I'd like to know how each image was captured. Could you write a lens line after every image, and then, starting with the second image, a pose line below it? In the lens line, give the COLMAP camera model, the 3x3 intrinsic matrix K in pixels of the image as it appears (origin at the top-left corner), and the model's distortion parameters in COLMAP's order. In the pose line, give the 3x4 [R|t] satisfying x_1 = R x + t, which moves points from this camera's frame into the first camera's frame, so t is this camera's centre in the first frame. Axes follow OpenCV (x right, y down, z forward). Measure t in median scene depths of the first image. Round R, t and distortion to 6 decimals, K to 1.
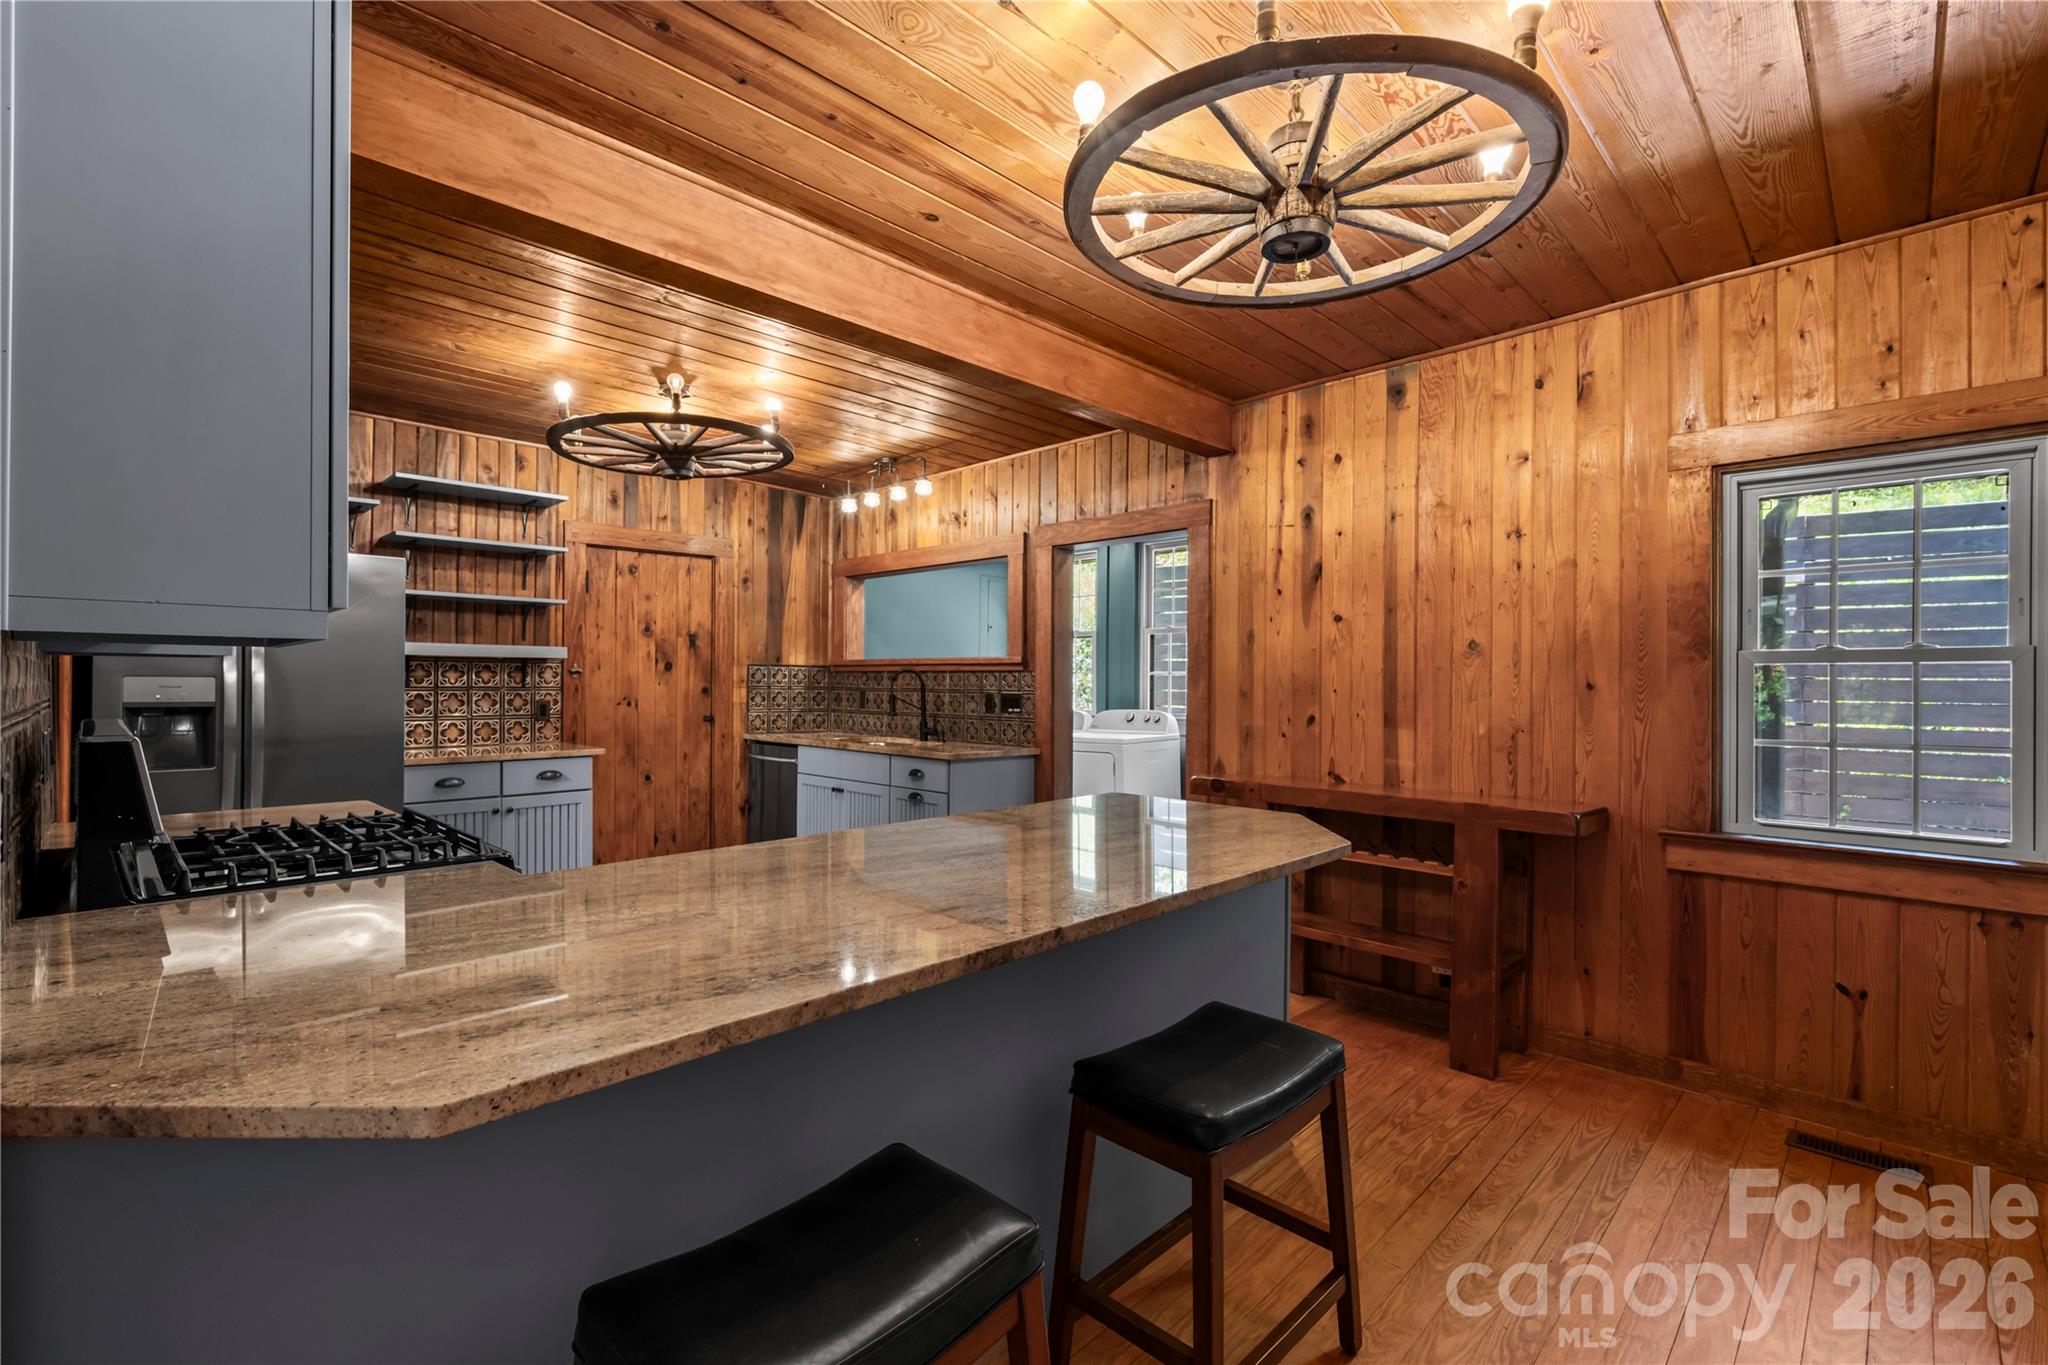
lens RADIAL K [[904.0, 0, 1024.0], [0, 904.0, 682.5], [0, 0, 1]] dist [0.007397, 0.000036]
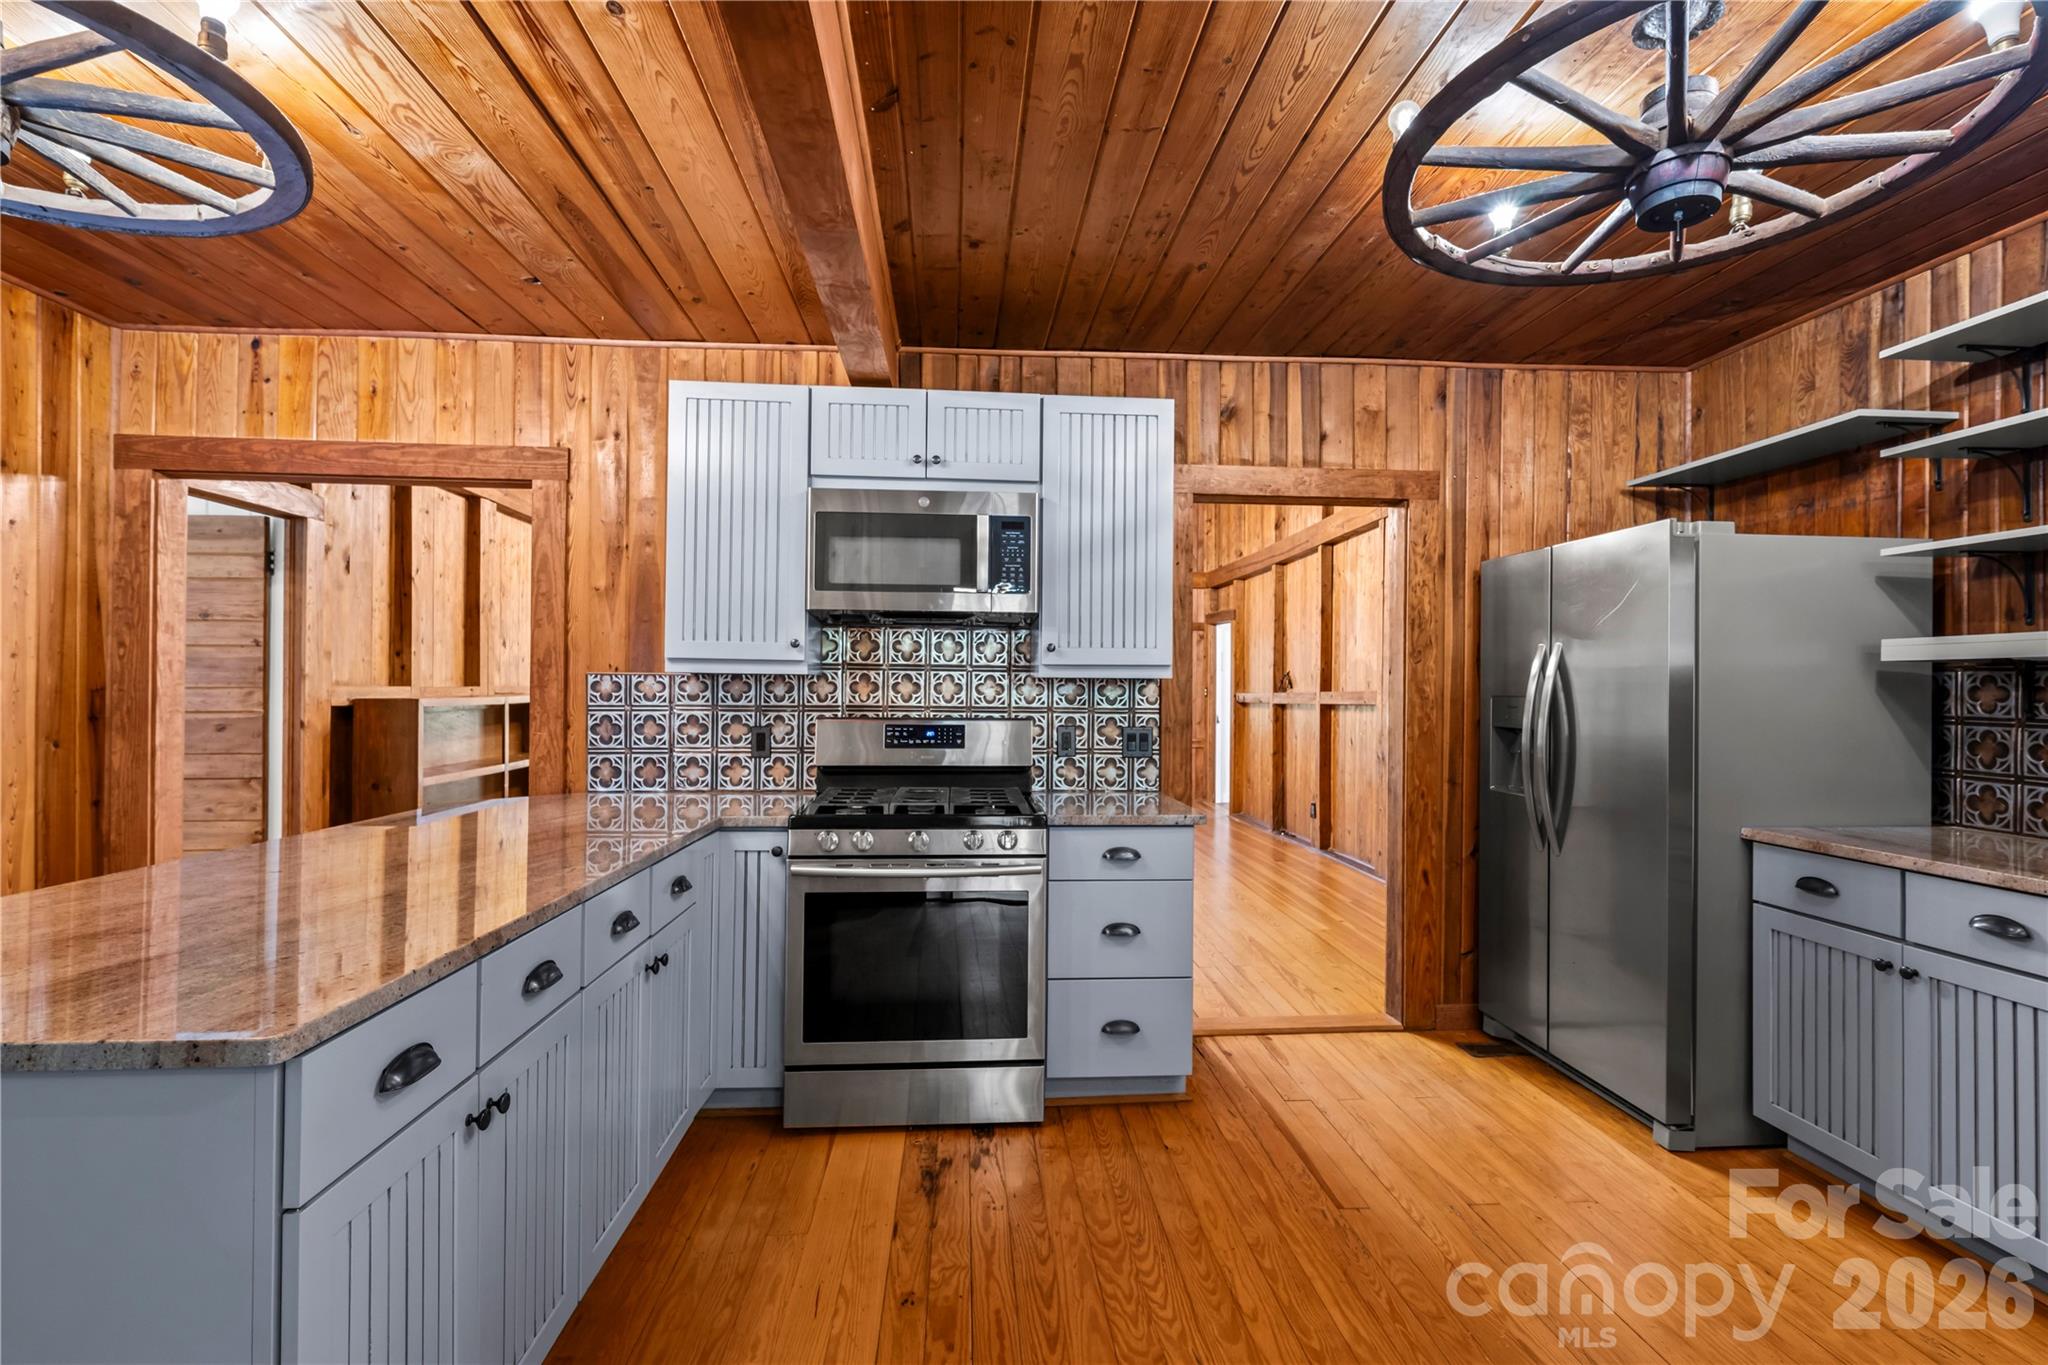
lens RADIAL K [[934.8, 0, 1024.0], [0, 934.8, 682.5], [0, 0, 1]] dist [0.001339, -0.000019]
pose [[-0.661060, -0.017998, -0.750117, 0.096813], [-0.015529, 0.999826, -0.010305, -0.001805], [0.750172, 0.004837, -0.661225, 0.759724]]
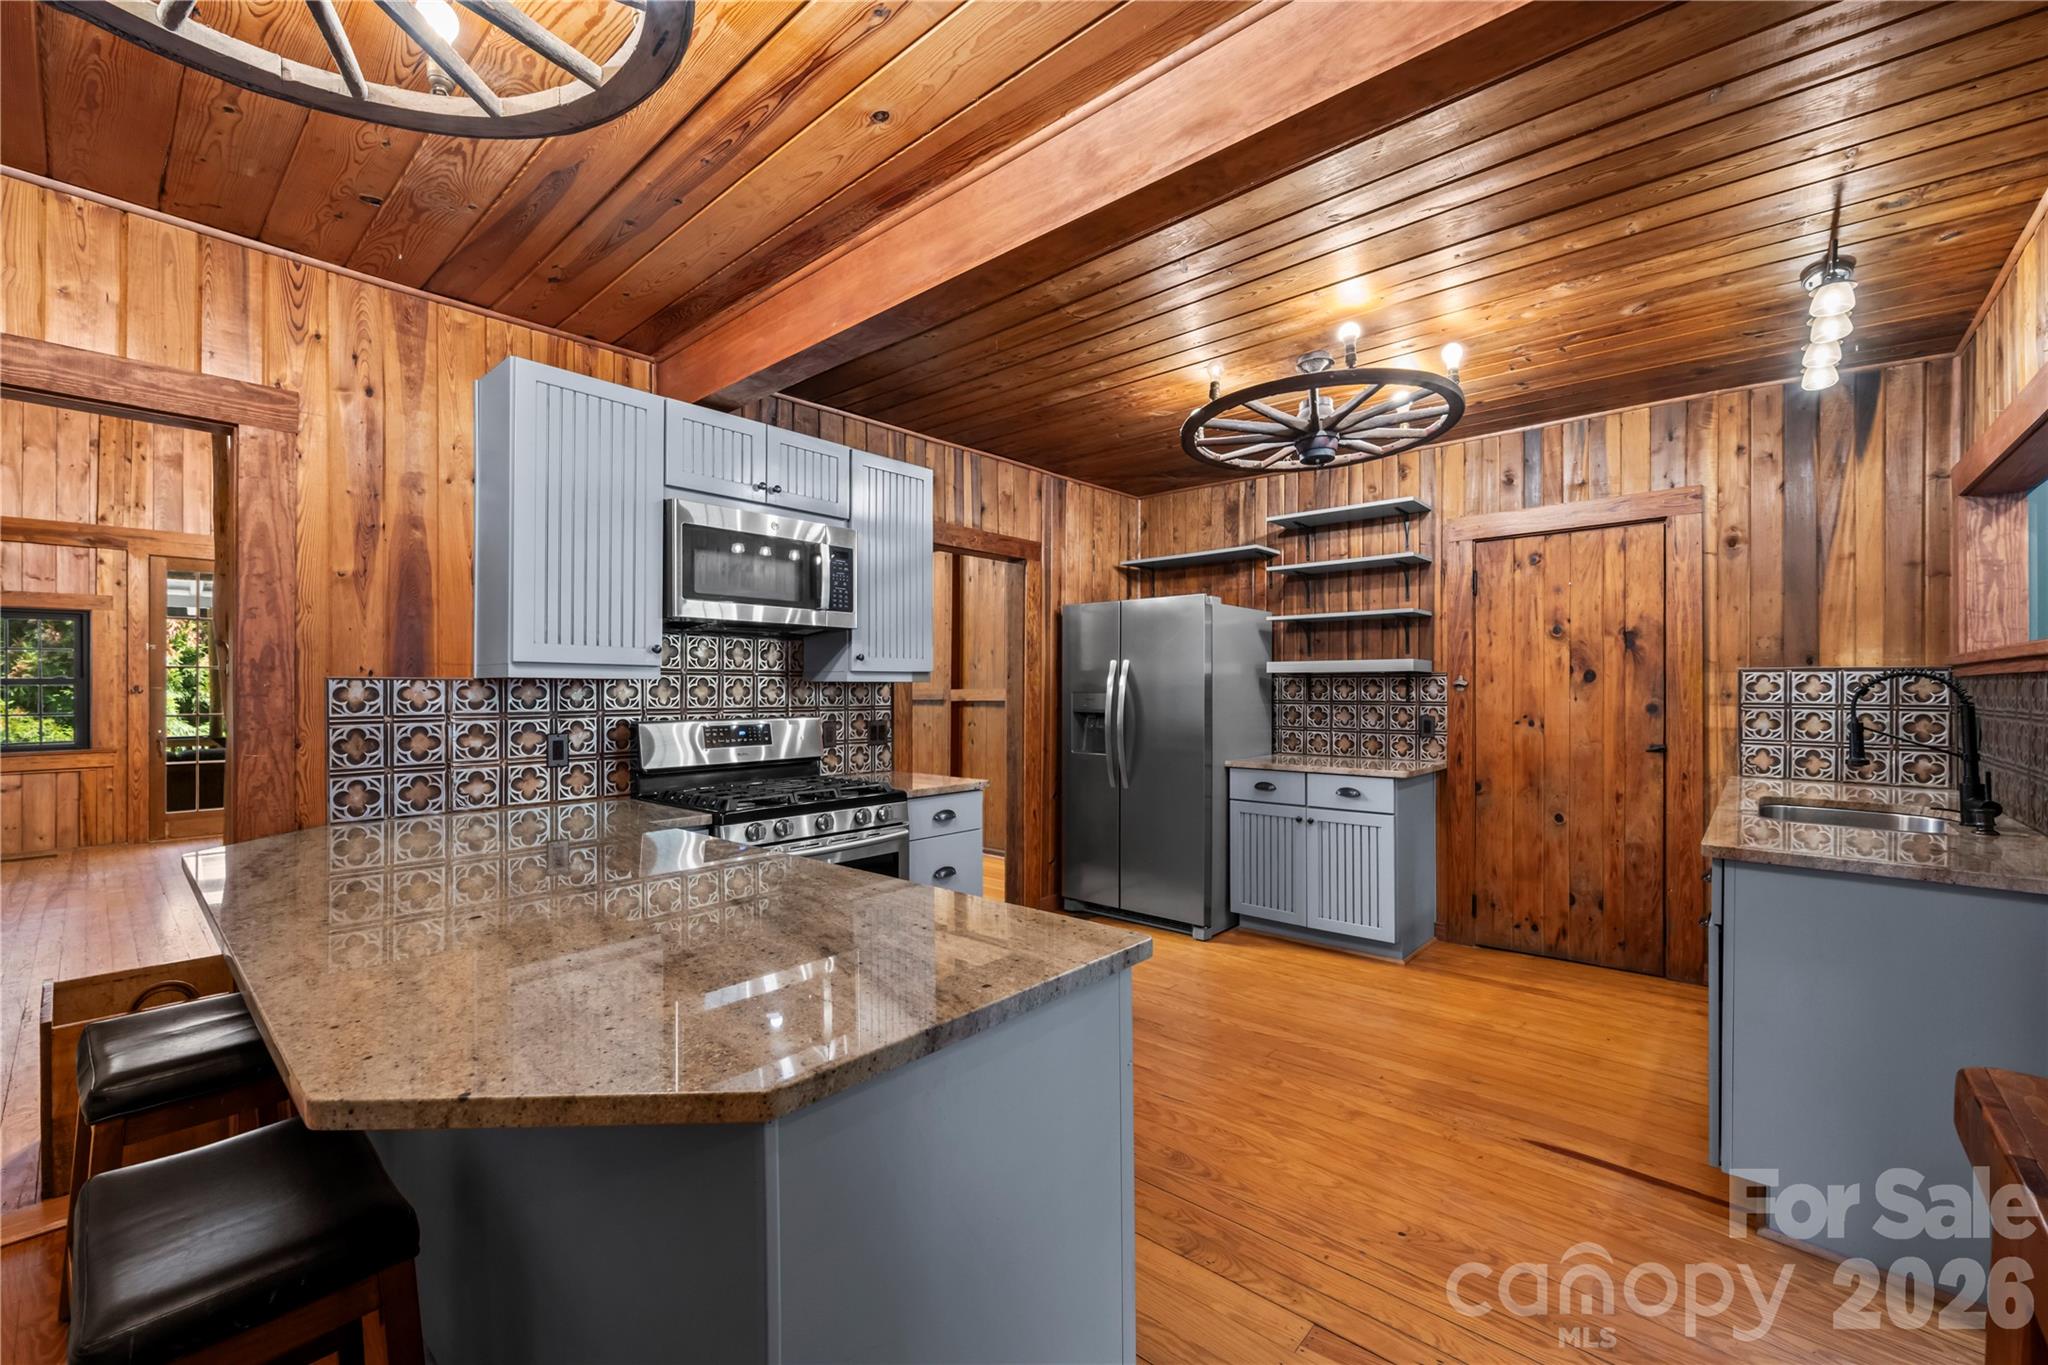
lens RADIAL K [[837.6, 0, 1030.2], [0, 837.6, 688.4], [0, 0, 1]] dist [-0.001666, -0.000088]
pose [[0.054081, -0.008378, -0.998501, 0.285584], [-0.001295, 0.999963, -0.008461, -0.000868], [0.998536, 0.001751, 0.054068, 0.491070]]
